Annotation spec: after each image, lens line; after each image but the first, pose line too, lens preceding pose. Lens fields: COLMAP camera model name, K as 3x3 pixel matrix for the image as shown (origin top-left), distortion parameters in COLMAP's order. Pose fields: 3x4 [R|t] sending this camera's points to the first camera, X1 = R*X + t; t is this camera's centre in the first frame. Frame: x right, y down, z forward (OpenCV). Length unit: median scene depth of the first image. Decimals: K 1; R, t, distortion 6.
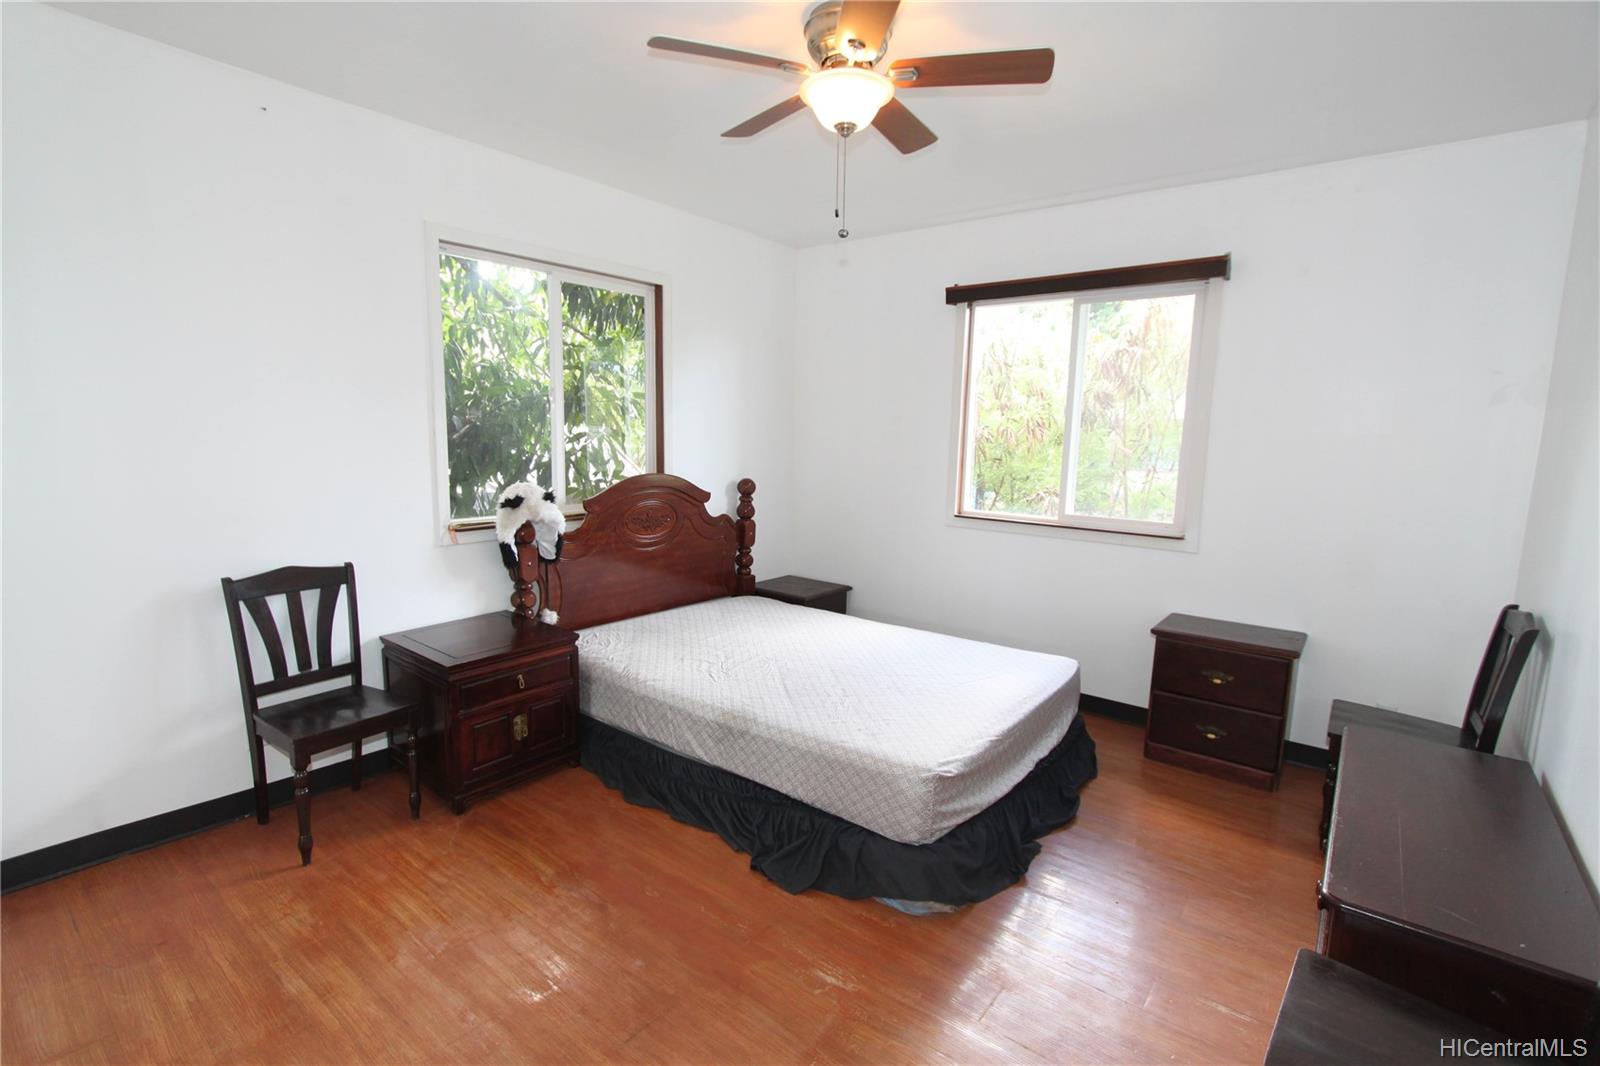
lens RADIAL K [[735.8, 0, 789.1], [0, 735.8, 538.6], [0, 0, 1]] dist [-0.015748, 0.000939]
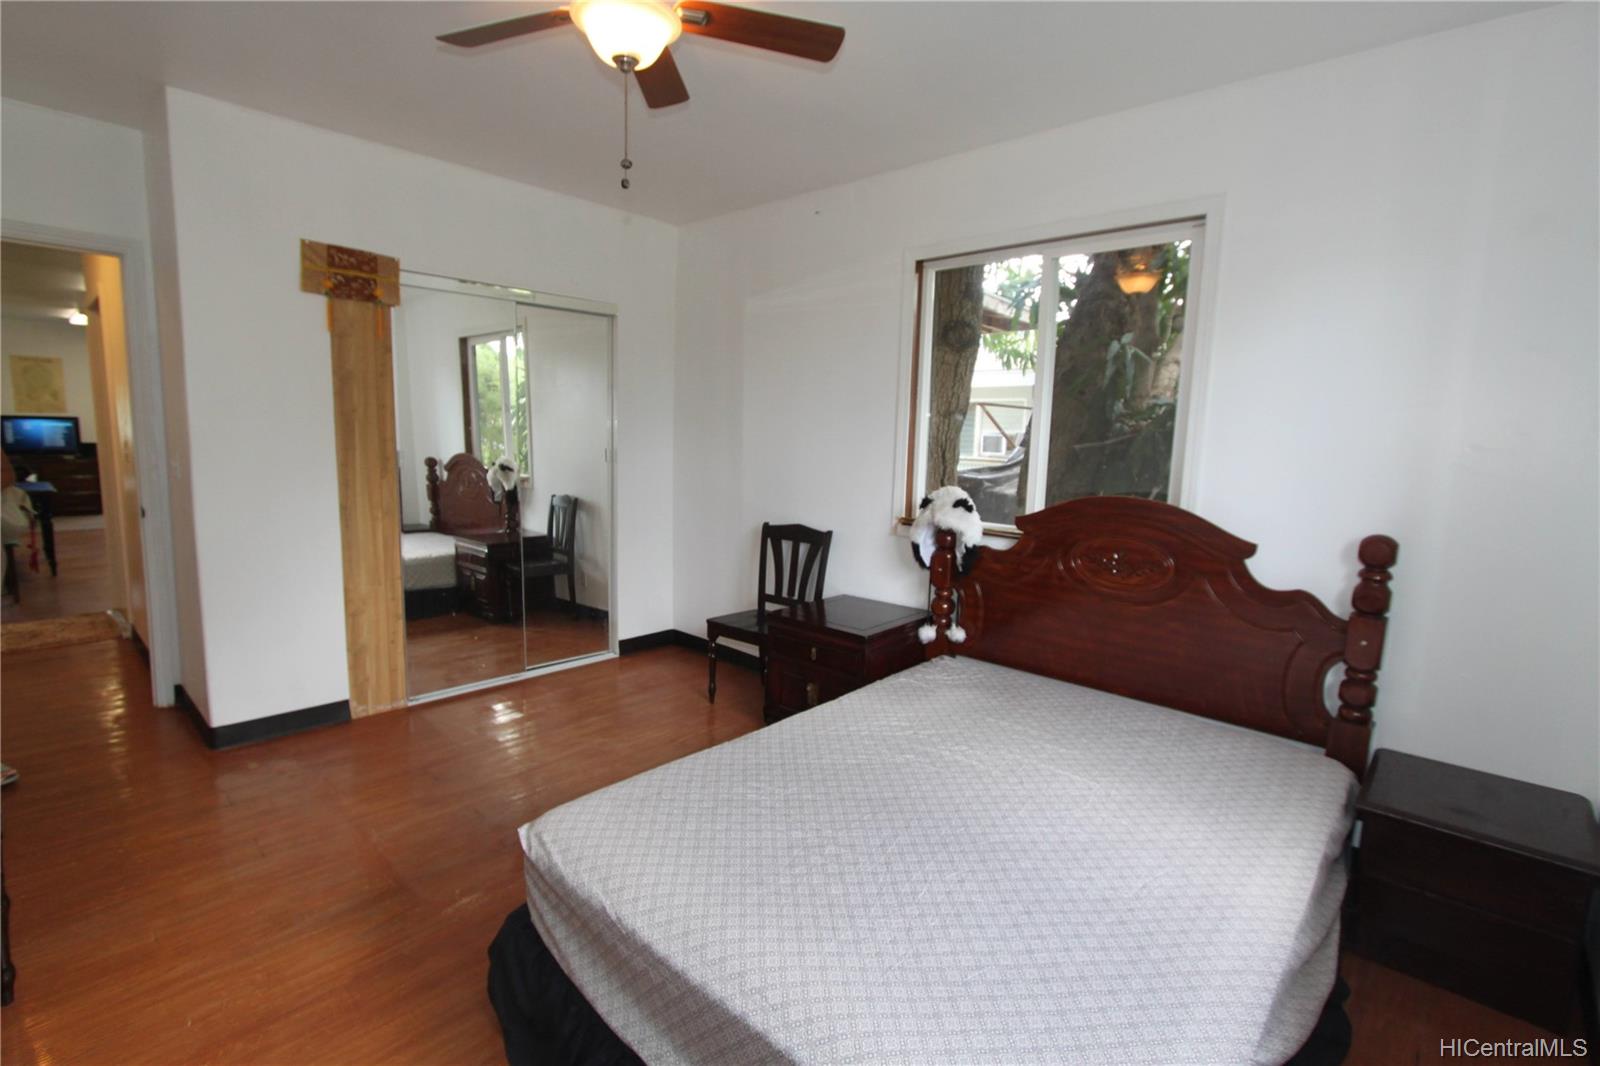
lens RADIAL K [[735.8, 0, 789.1], [0, 735.8, 538.6], [0, 0, 1]] dist [-0.015748, 0.000939]
pose [[-0.072649, 0.117915, -0.990363, 0.744703], [-0.175048, 0.976065, 0.129054, -0.116067], [0.981876, 0.182736, -0.050269, 1.012442]]
